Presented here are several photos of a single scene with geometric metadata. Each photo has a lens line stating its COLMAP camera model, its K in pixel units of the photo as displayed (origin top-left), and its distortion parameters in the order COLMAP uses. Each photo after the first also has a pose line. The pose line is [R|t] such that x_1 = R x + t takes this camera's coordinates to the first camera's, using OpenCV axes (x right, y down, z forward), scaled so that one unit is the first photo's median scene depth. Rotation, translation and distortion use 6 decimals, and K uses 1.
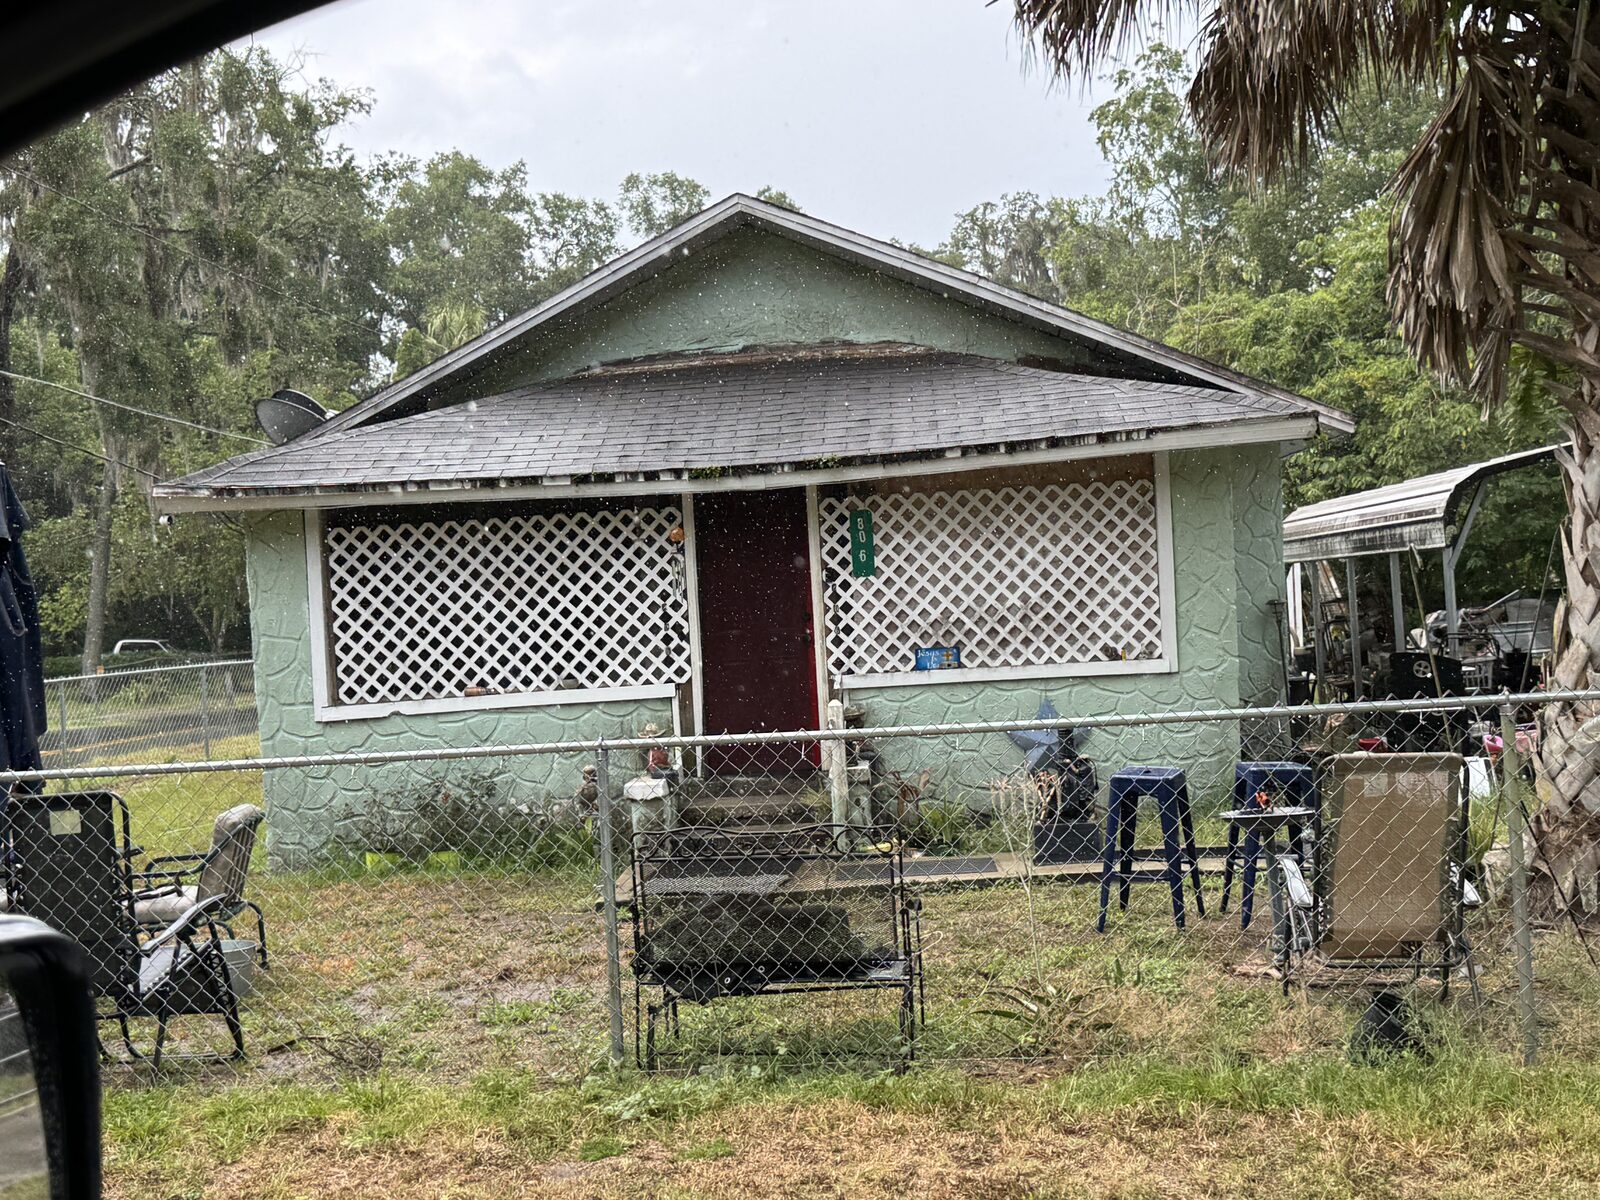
lens RADIAL K [[1985.3, 0, 805.0], [0, 1985.3, 606.3], [0, 0, 1]] dist [0.163208, -0.341190]
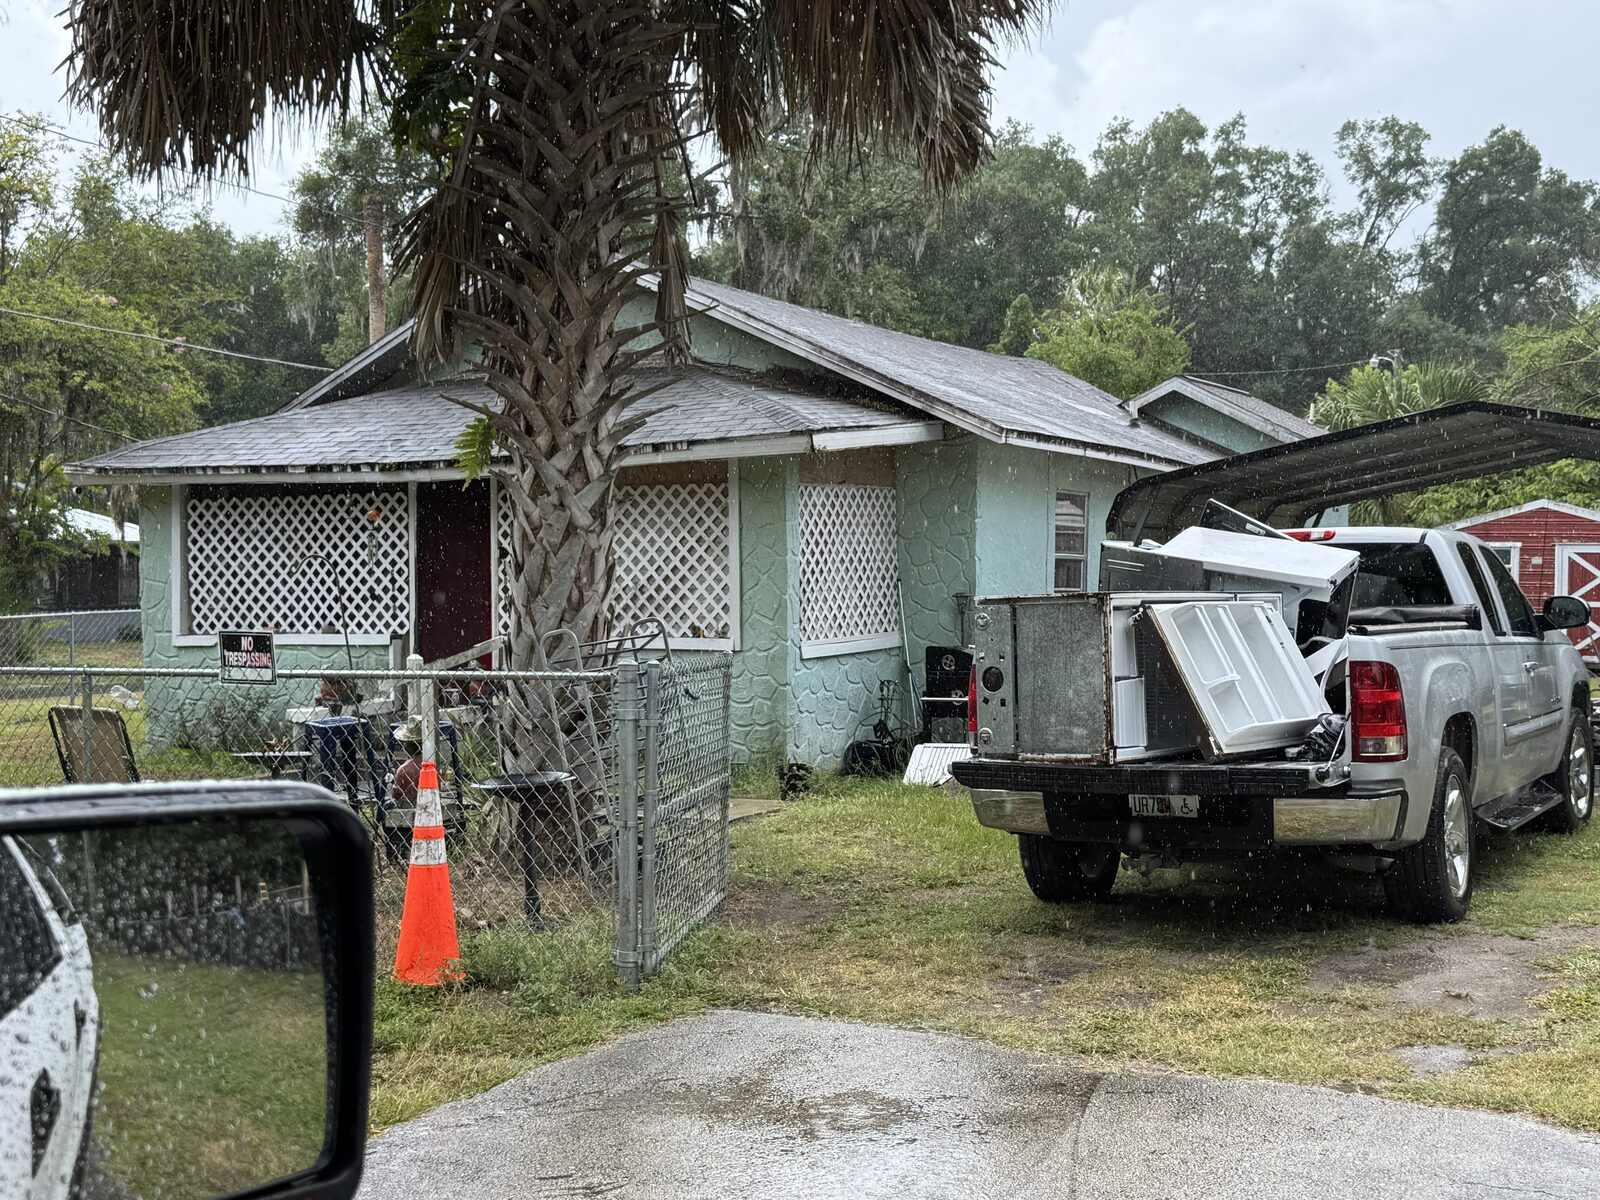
lens RADIAL K [[1985.3, 0, 805.0], [0, 1985.3, 606.3], [0, 0, 1]] dist [0.163208, -0.341190]
pose [[0.906210, 0.056436, -0.419045, 0.688605], [-0.044925, 0.998294, 0.037295, -0.036743], [0.420435, -0.014972, 0.907199, -0.027334]]
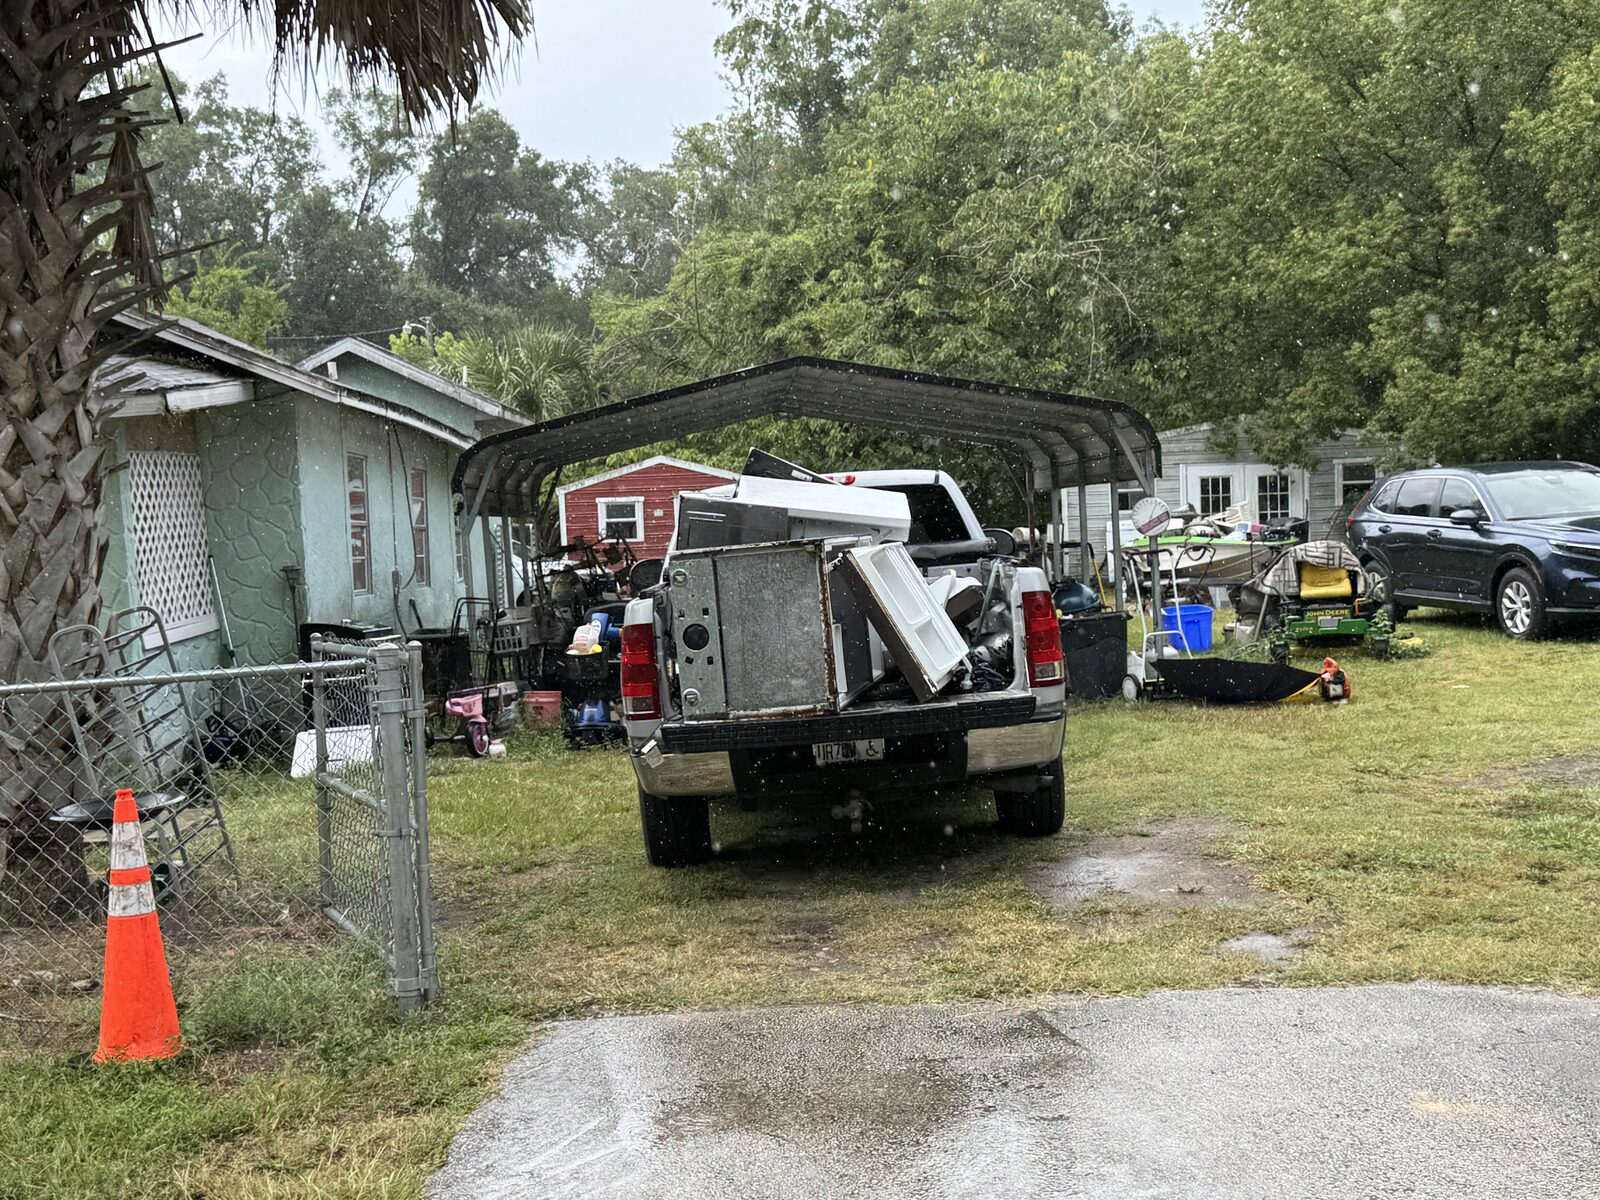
lens RADIAL K [[1985.3, 0, 805.0], [0, 1985.3, 606.3], [0, 0, 1]] dist [0.163208, -0.341190]
pose [[0.997120, -0.007429, 0.075482, 0.463792], [0.004281, 0.999118, 0.041775, -0.026970], [-0.075725, -0.041331, 0.996272, -0.031062]]
